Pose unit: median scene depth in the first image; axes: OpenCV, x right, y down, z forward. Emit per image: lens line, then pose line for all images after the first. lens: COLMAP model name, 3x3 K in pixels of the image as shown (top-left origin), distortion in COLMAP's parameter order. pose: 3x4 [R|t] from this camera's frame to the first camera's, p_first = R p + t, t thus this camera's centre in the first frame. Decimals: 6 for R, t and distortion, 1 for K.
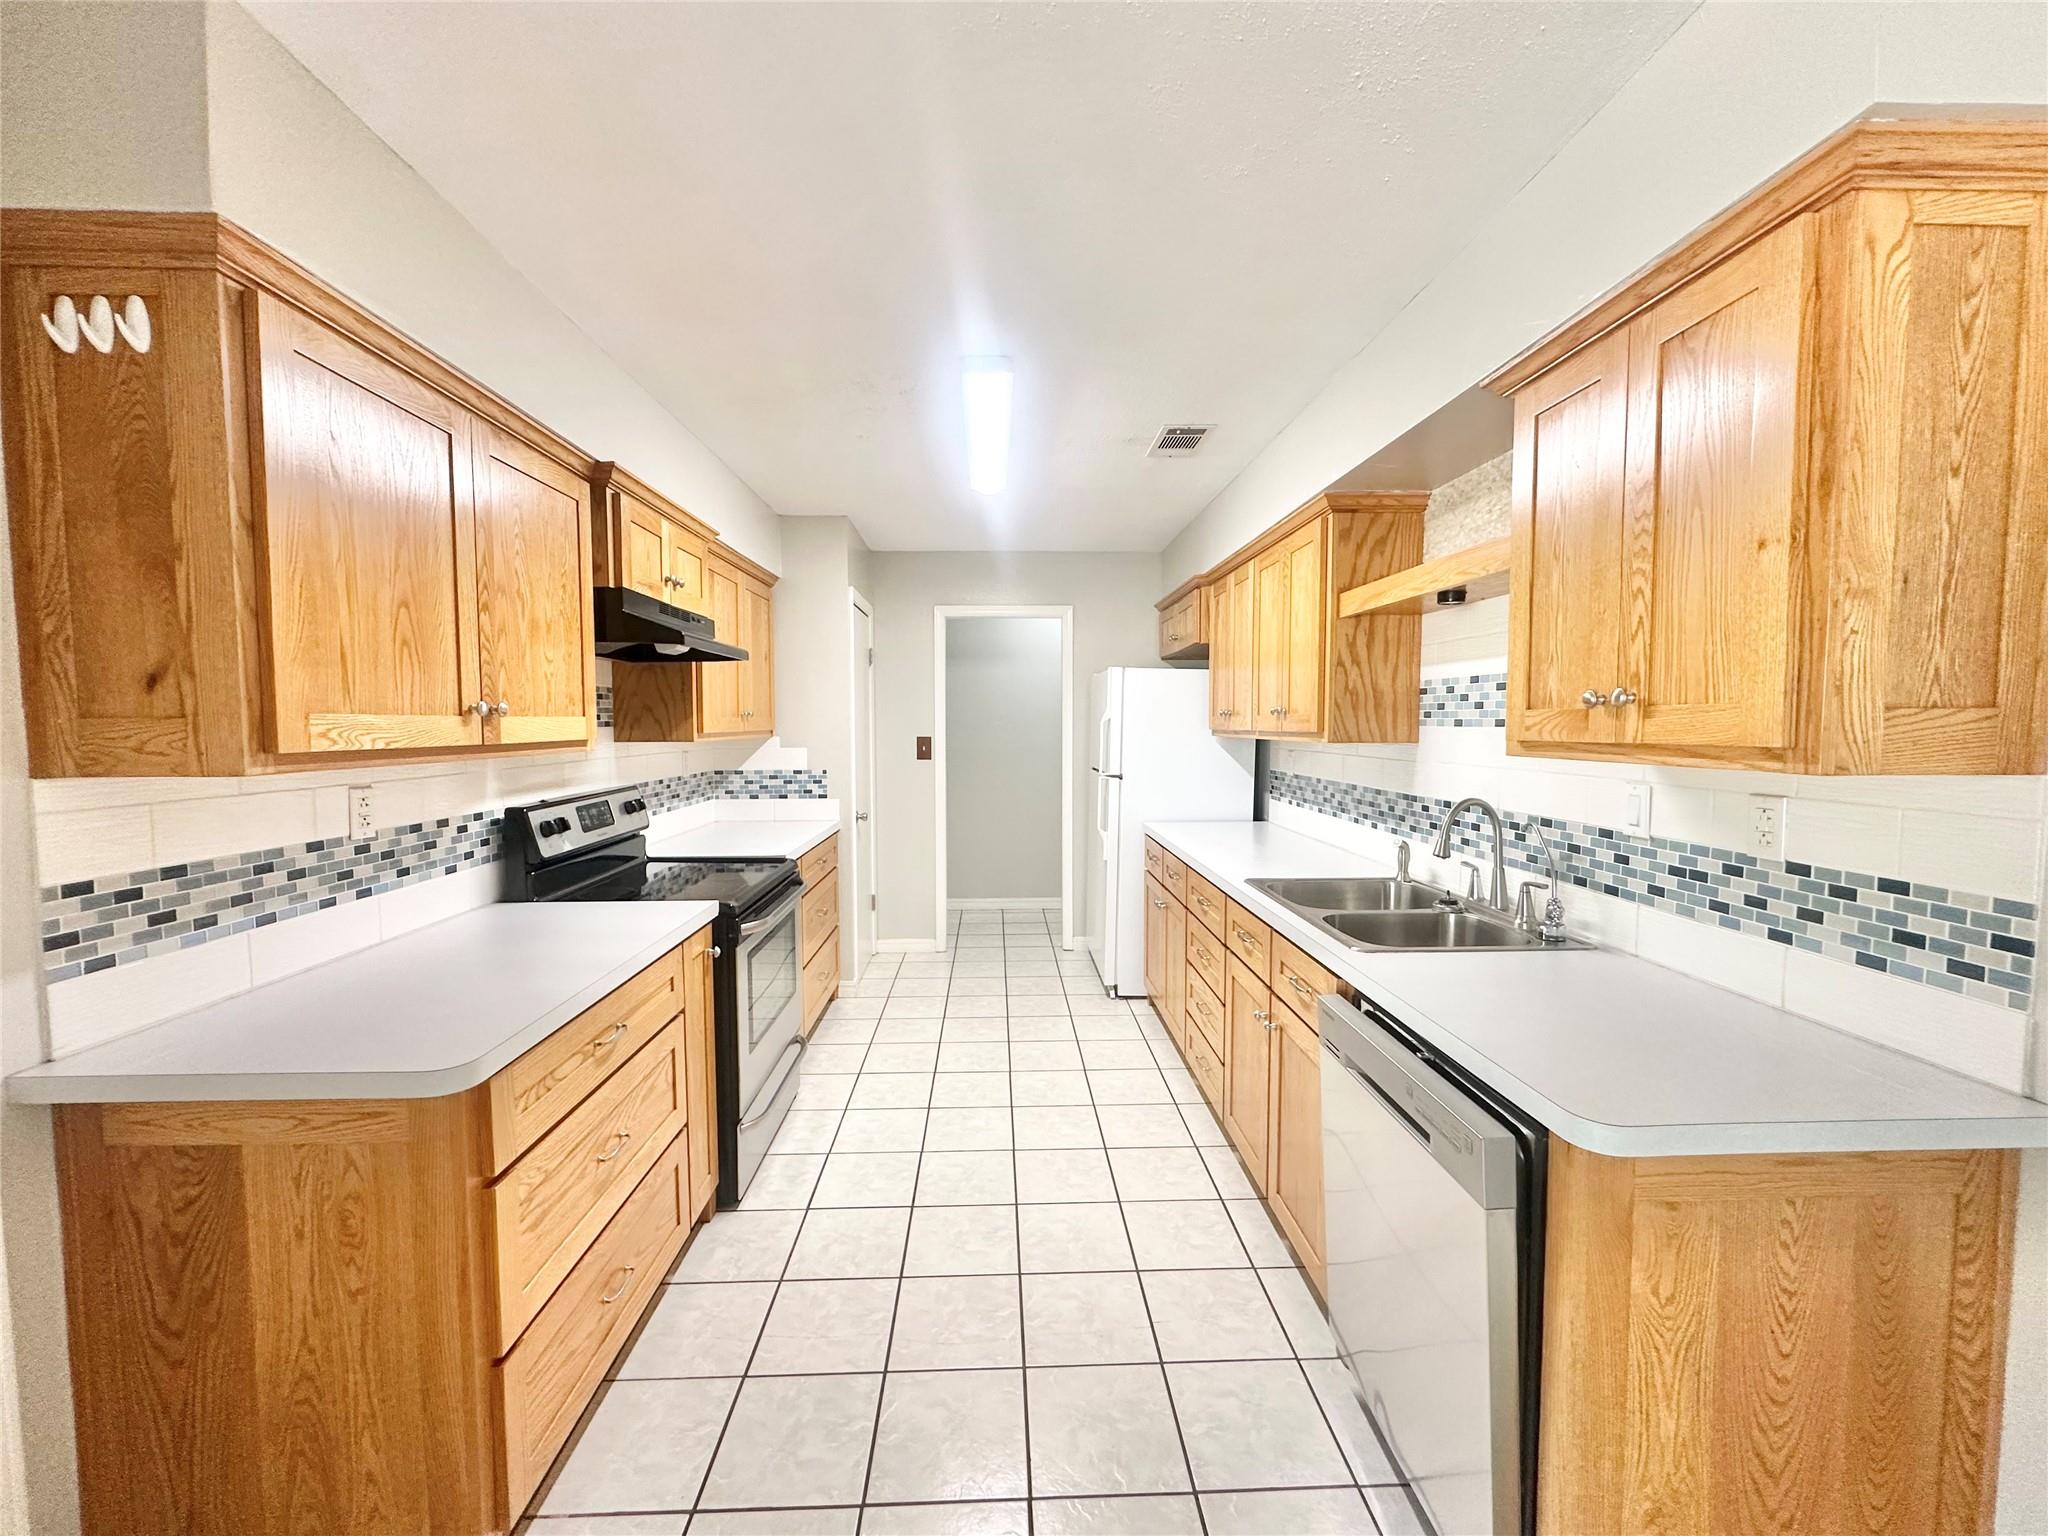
lens RADIAL K [[817.2, 0, 1021.5], [0, 817.2, 768.8], [0, 0, 1]] dist [-0.003551, 0.000367]
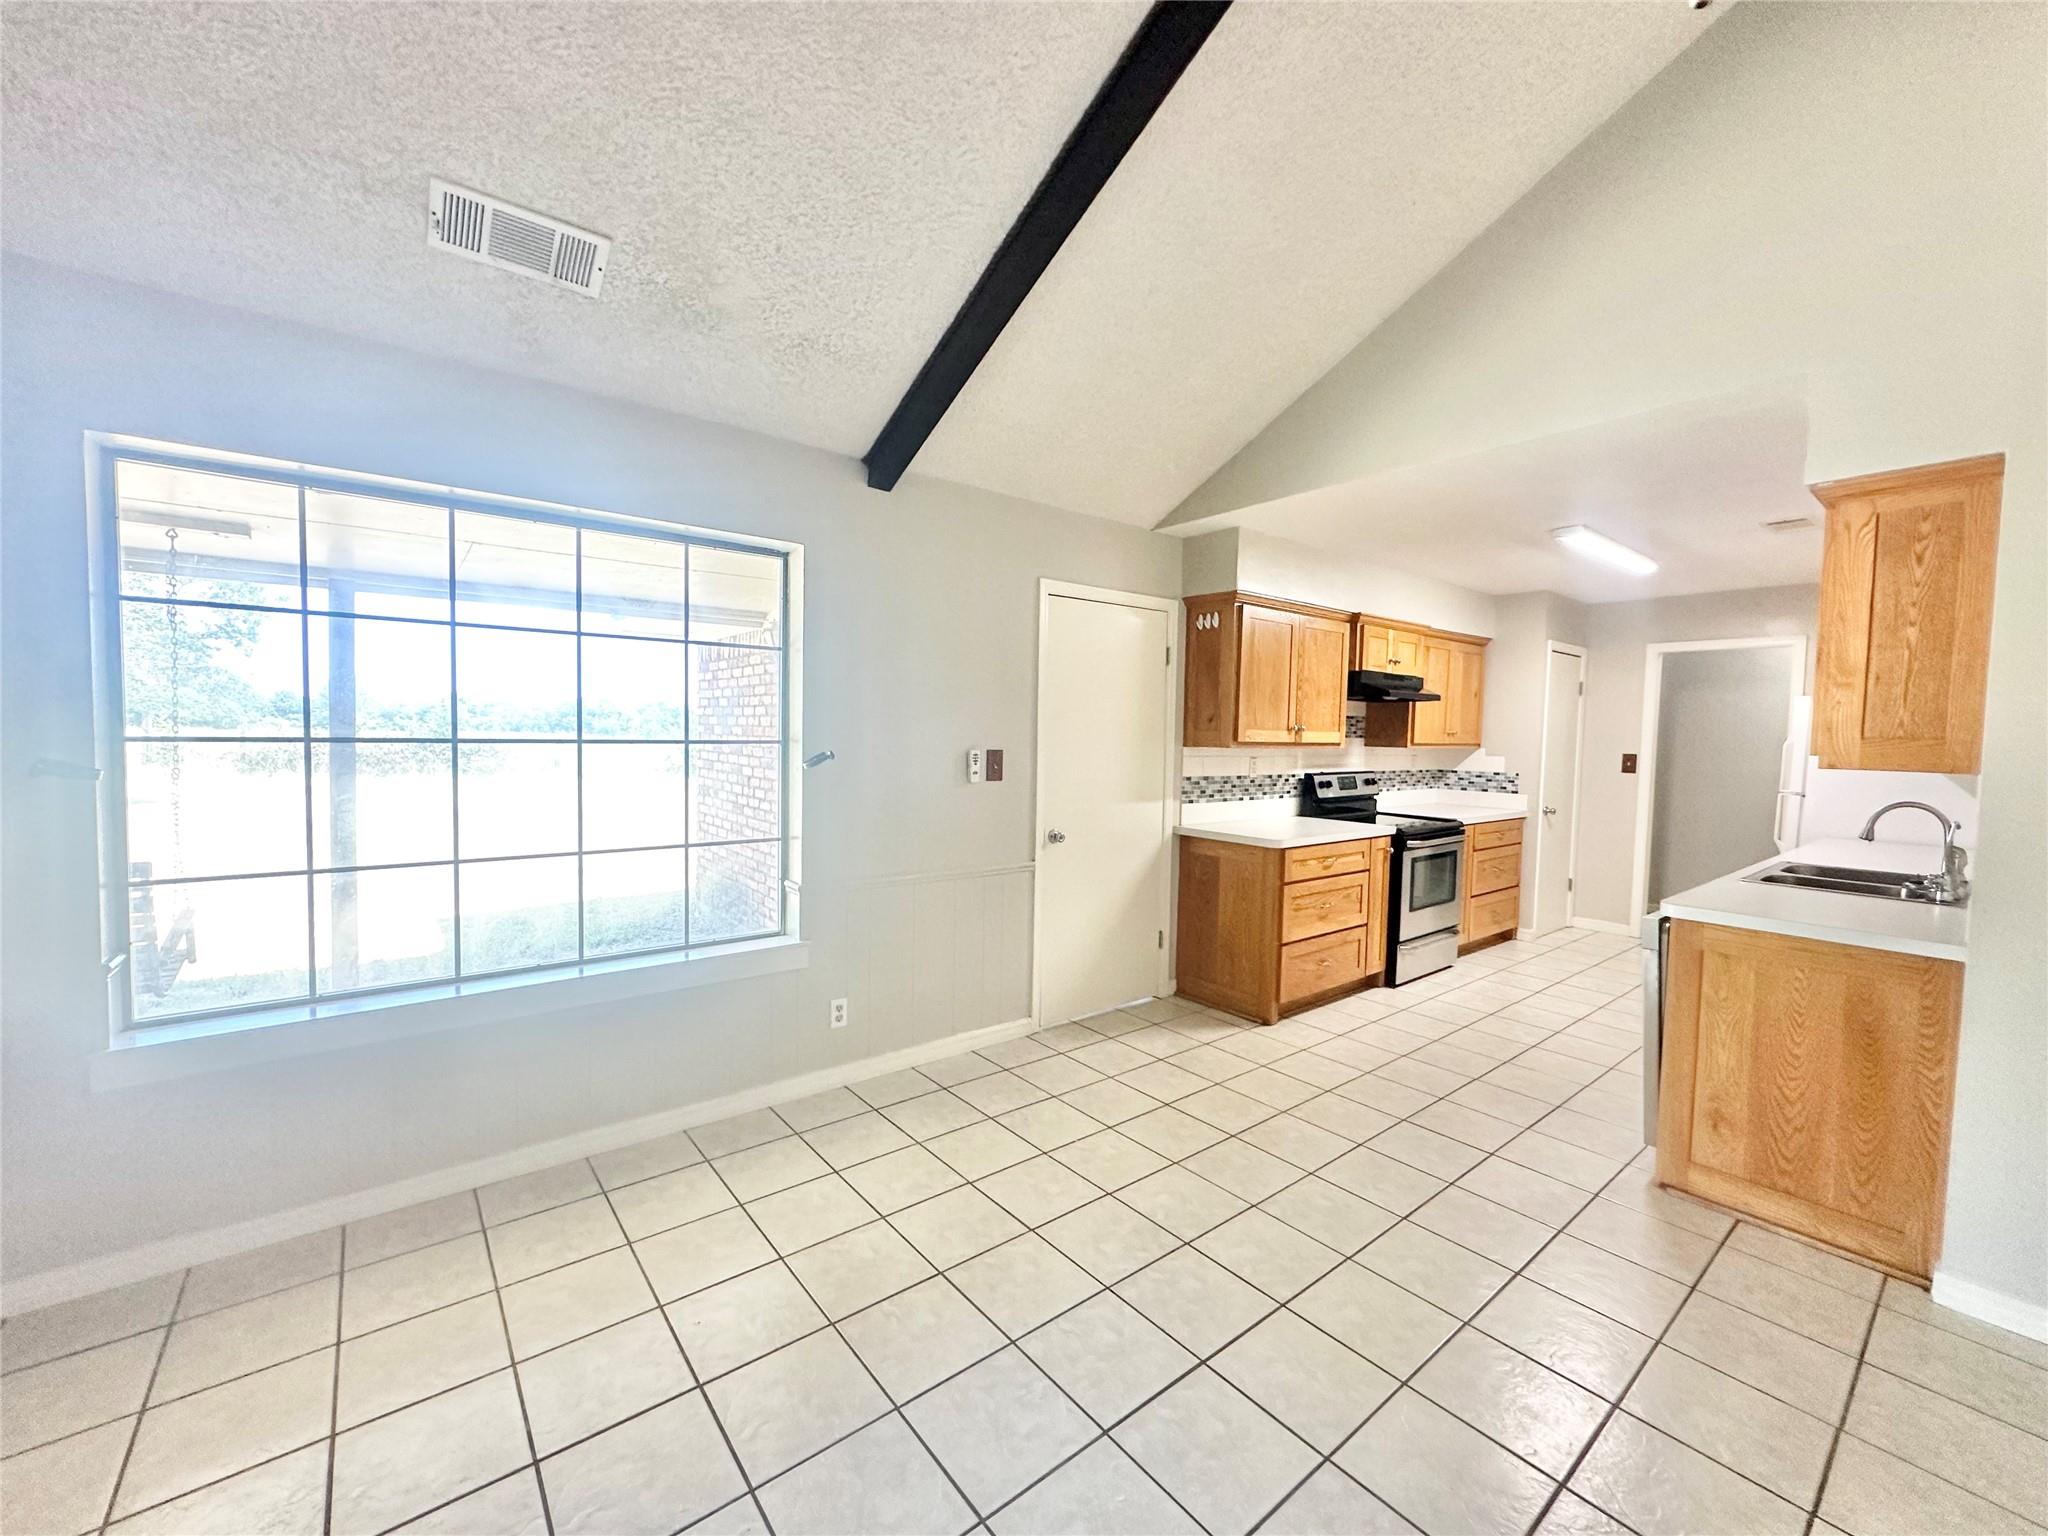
lens RADIAL K [[817.2, 0, 1021.5], [0, 817.2, 768.8], [0, 0, 1]] dist [-0.003551, 0.000367]
pose [[0.594431, 0.053110, -0.802391, 0.782629], [-0.068802, 0.997517, 0.015056, 0.064856], [0.801198, 0.046256, 0.596609, -1.064843]]
